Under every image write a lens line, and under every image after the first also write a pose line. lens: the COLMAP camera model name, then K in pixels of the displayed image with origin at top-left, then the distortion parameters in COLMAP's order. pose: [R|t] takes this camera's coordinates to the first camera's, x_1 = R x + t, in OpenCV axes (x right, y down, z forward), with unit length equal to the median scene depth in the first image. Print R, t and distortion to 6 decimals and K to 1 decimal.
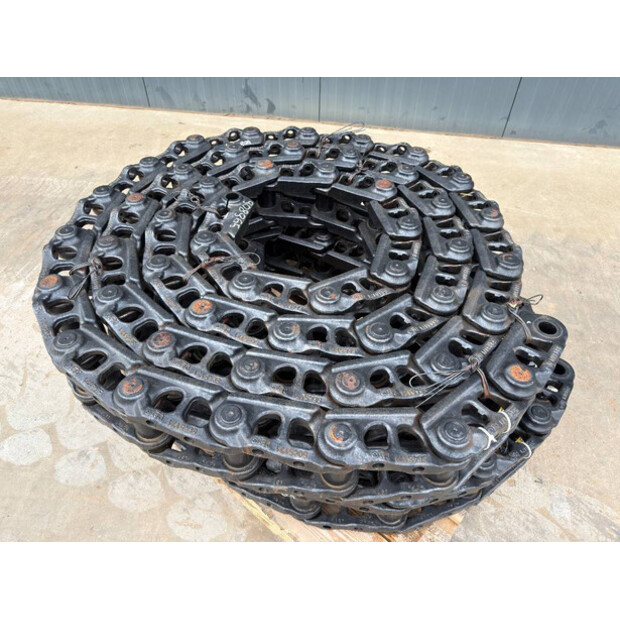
lens RADIAL K [[458.1, 0, 307.4], [0, 458.1, 318.2], [0, 0, 1]] dist [0.027810, -0.008316]
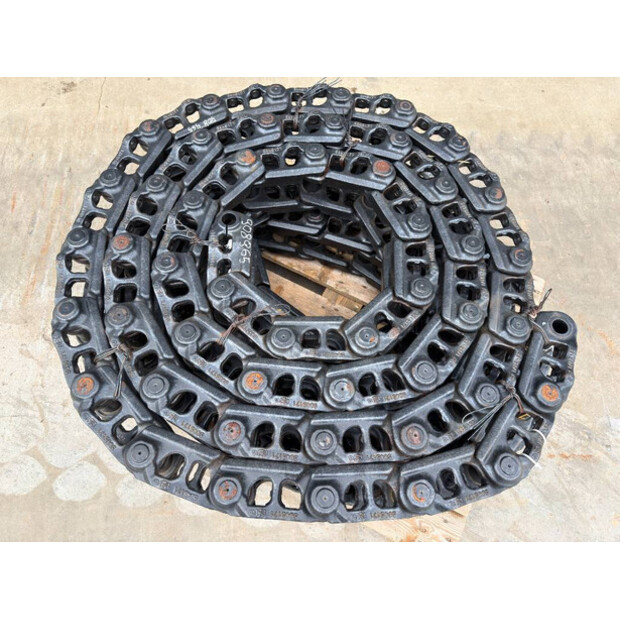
lens RADIAL K [[458.1, 0, 307.4], [0, 458.1, 318.2], [0, 0, 1]] dist [0.027810, -0.008316]
pose [[0.971874, -0.205560, 0.114913, -0.151729], [0.151473, 0.919265, 0.363329, -0.377710], [-0.180322, -0.335704, 0.924547, 0.063111]]
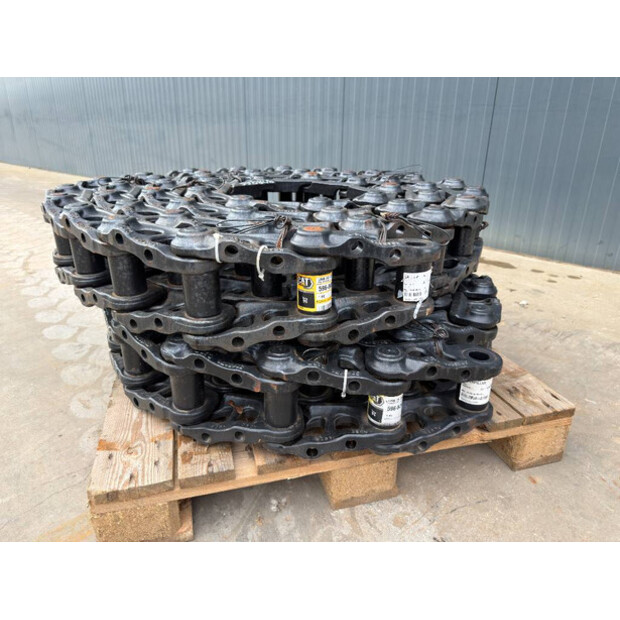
lens RADIAL K [[458.1, 0, 307.4], [0, 458.1, 318.2], [0, 0, 1]] dist [0.027810, -0.008316]
pose [[0.831904, 0.209391, -0.513897, 0.593800], [-0.399971, 0.868186, -0.293730, 0.338811], [0.384654, 0.449899, 0.805998, 0.235234]]
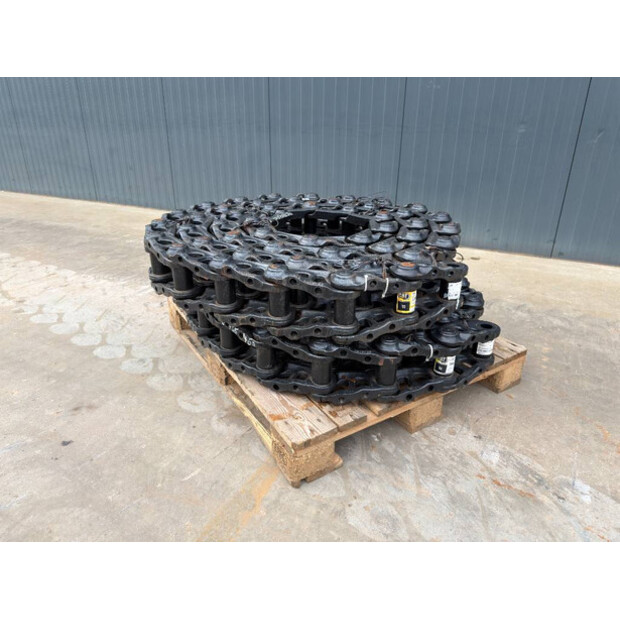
lens RADIAL K [[458.1, 0, 307.4], [0, 458.1, 318.2], [0, 0, 1]] dist [0.027810, -0.008316]
pose [[0.953766, 0.114899, -0.277720, 0.370953], [-0.209840, 0.916109, -0.341632, 0.542618], [0.215168, 0.384114, 0.897864, -0.206298]]
